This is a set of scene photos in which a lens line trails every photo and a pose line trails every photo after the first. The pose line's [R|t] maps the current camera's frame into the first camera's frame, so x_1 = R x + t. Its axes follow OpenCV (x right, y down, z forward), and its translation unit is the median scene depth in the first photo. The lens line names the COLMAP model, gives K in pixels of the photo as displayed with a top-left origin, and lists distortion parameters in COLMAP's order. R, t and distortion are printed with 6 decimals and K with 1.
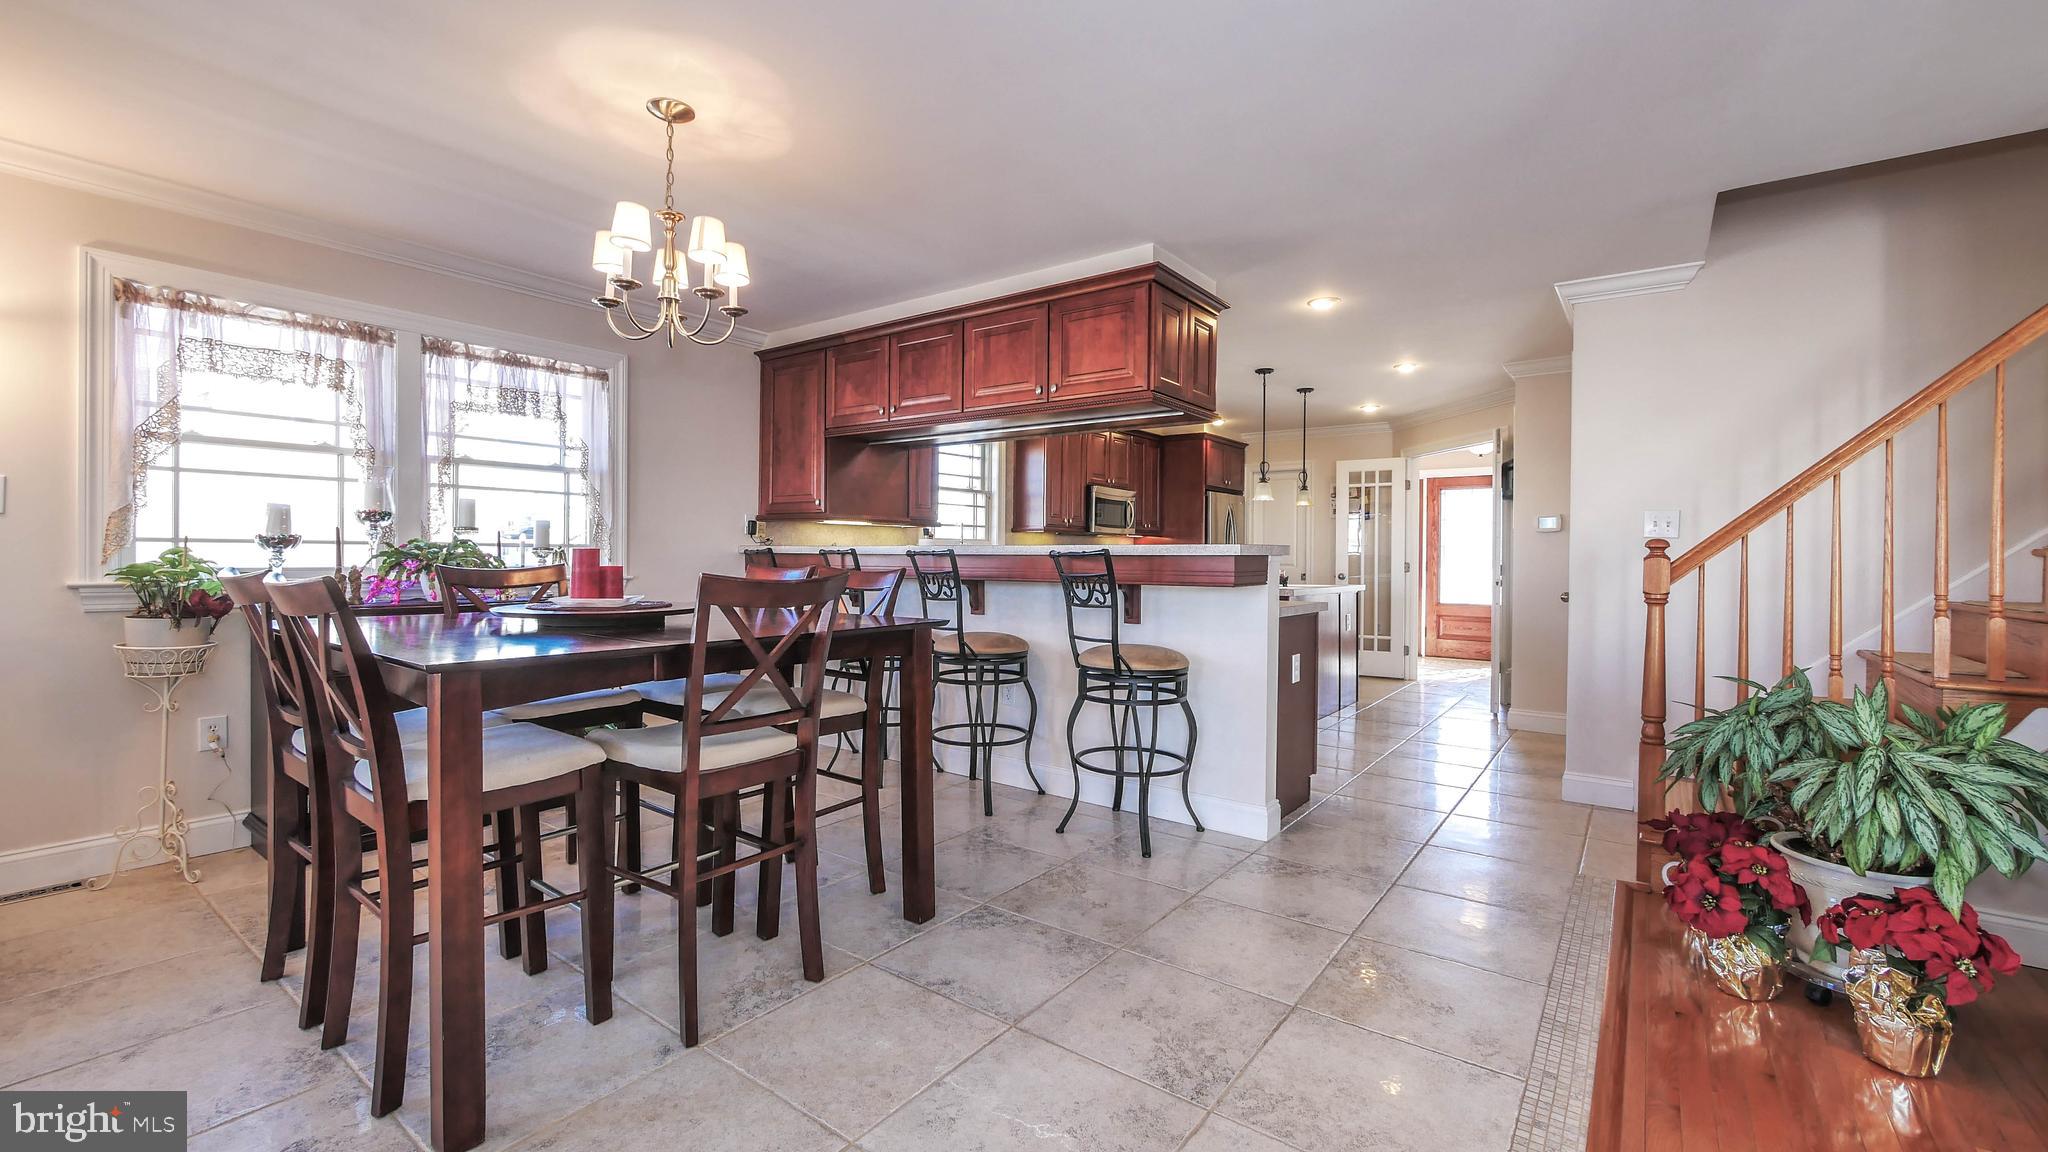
lens RADIAL K [[843.4, 0, 1020.2], [0, 843.4, 566.9], [0, 0, 1]] dist [-0.006343, 0.000271]
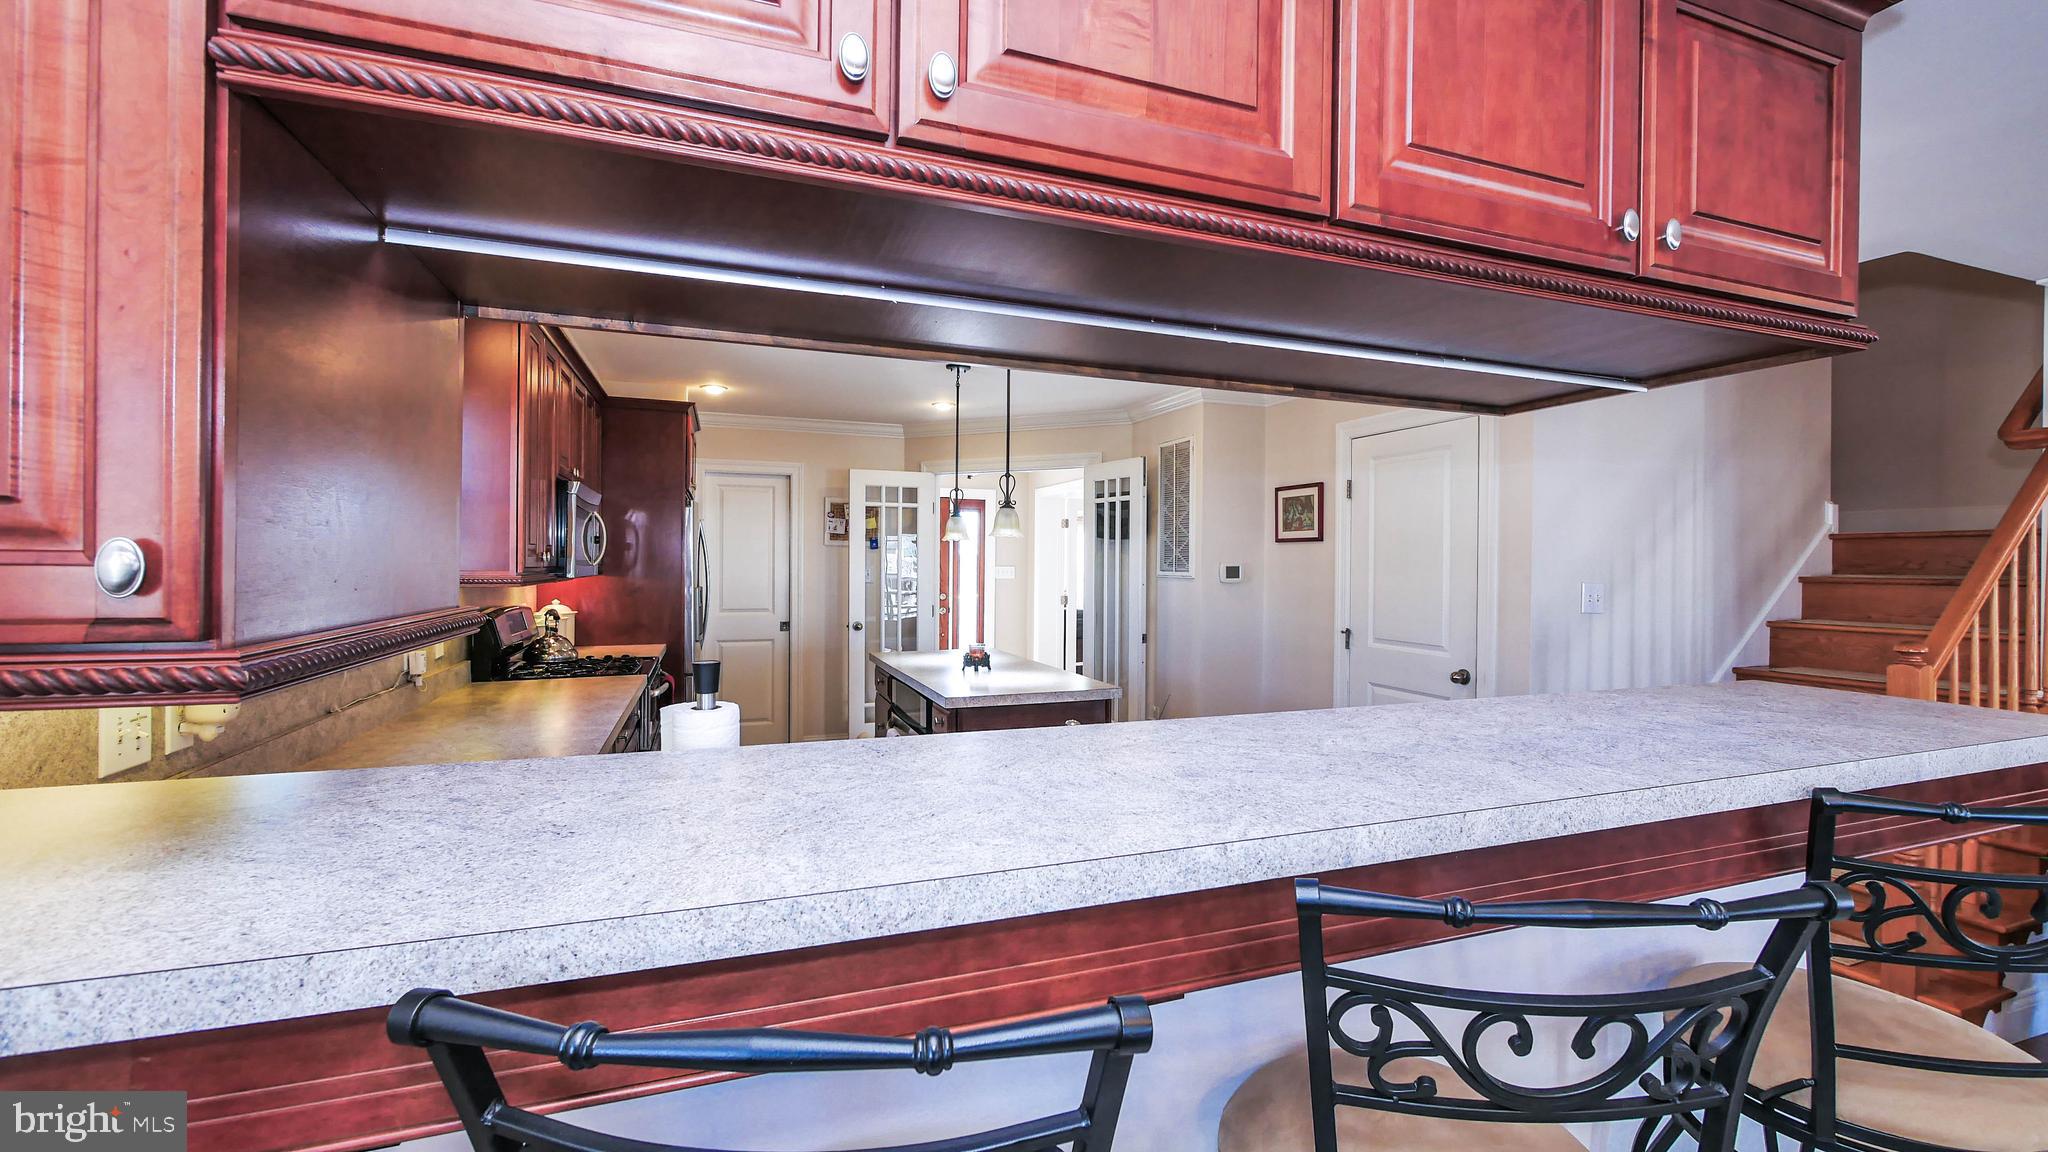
lens RADIAL K [[843.4, 0, 1028.7], [0, 843.4, 570.2], [0, 0, 1]] dist [-0.006343, 0.000271]
pose [[0.542573, -0.012271, 0.839919, -0.321297], [0.007267, 0.999924, 0.009915, -0.089853], [-0.839977, 0.000724, 0.542621, 0.965179]]
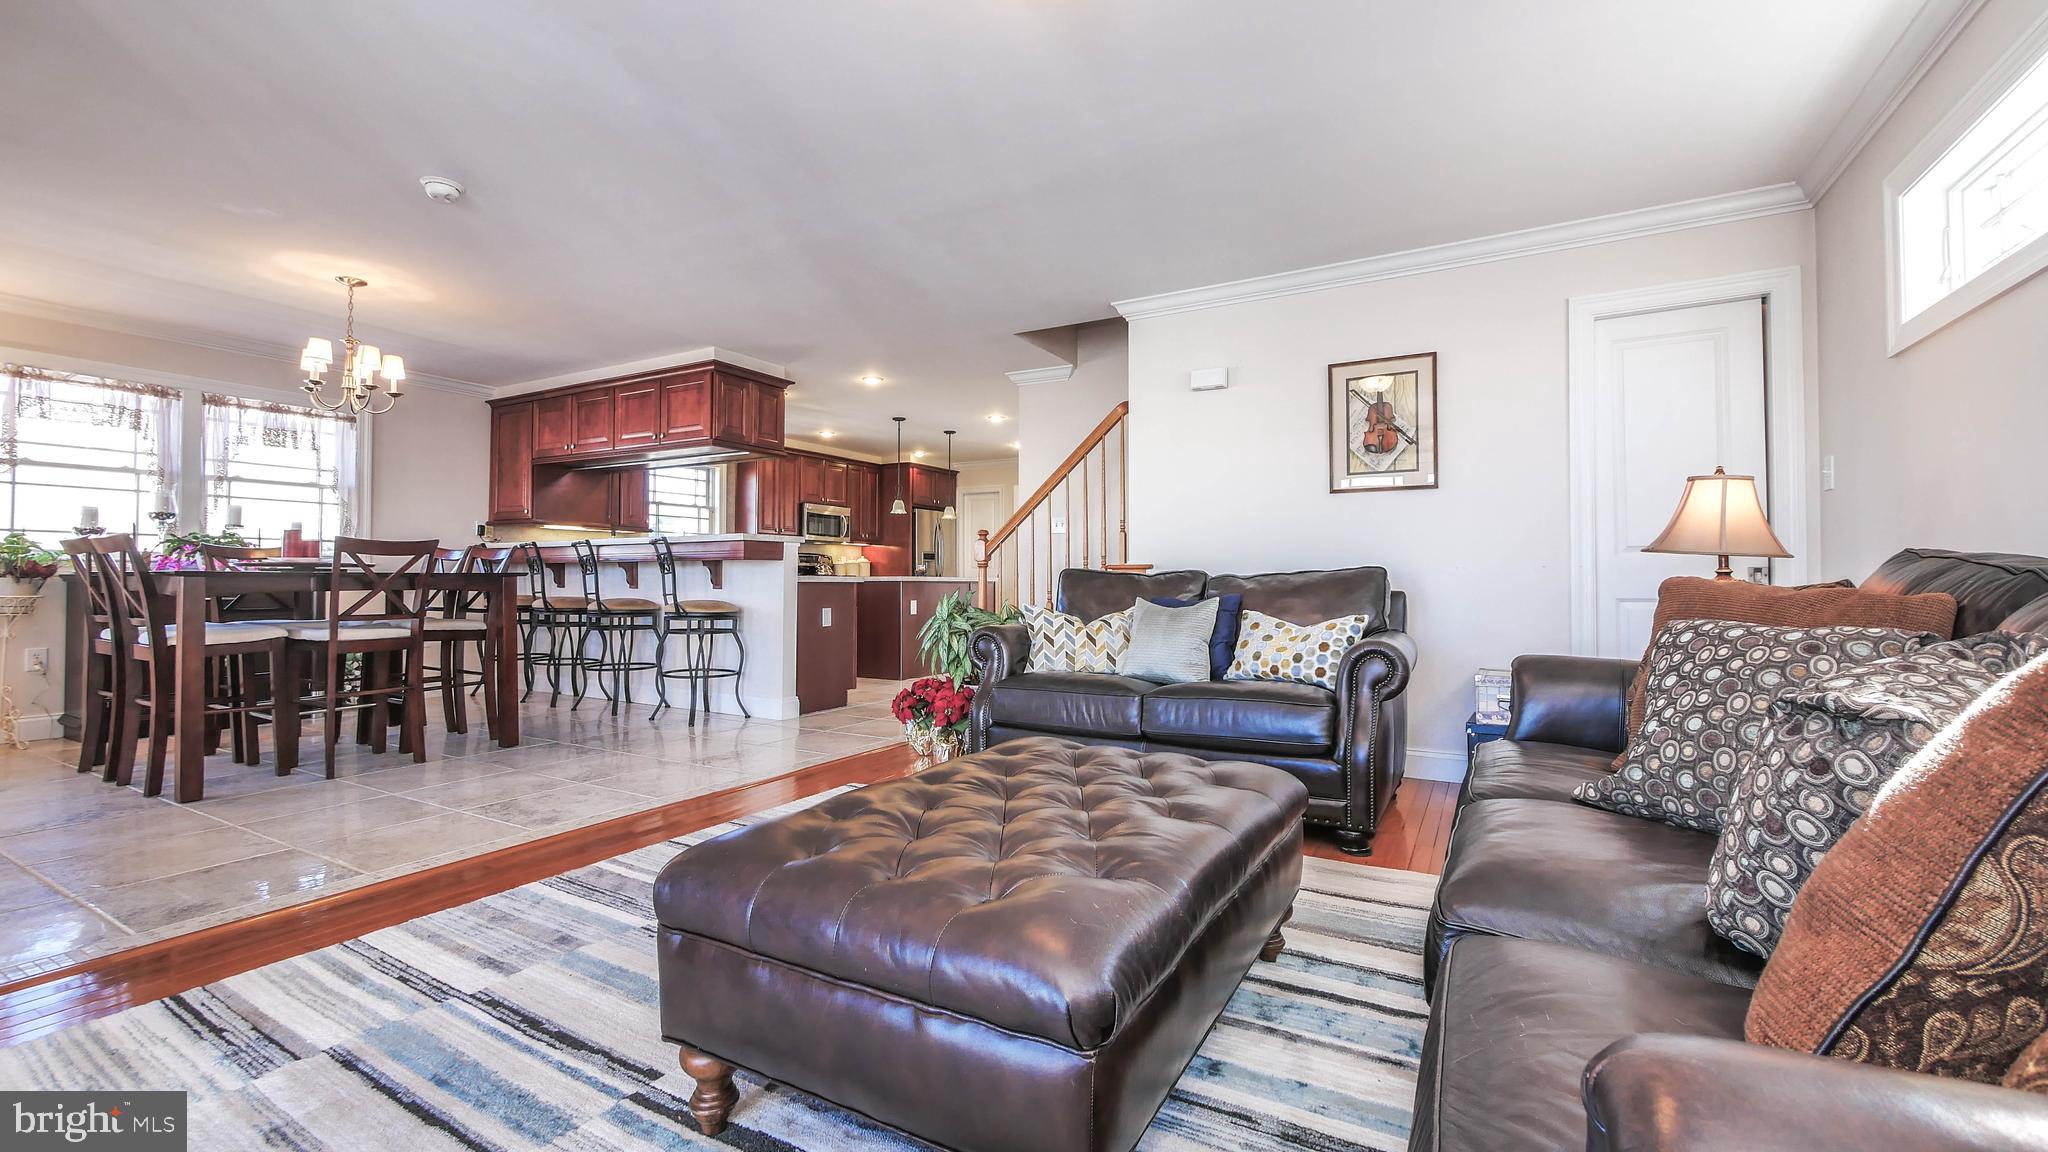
lens RADIAL K [[843.4, 0, 1027.7], [0, 843.4, 566.5], [0, 0, 1]] dist [-0.006343, 0.000271]
pose [[0.991242, -0.003627, 0.132005, 0.463770], [0.007304, 0.999598, -0.027383, 0.068190], [-0.131852, 0.028107, 0.990871, -0.559788]]
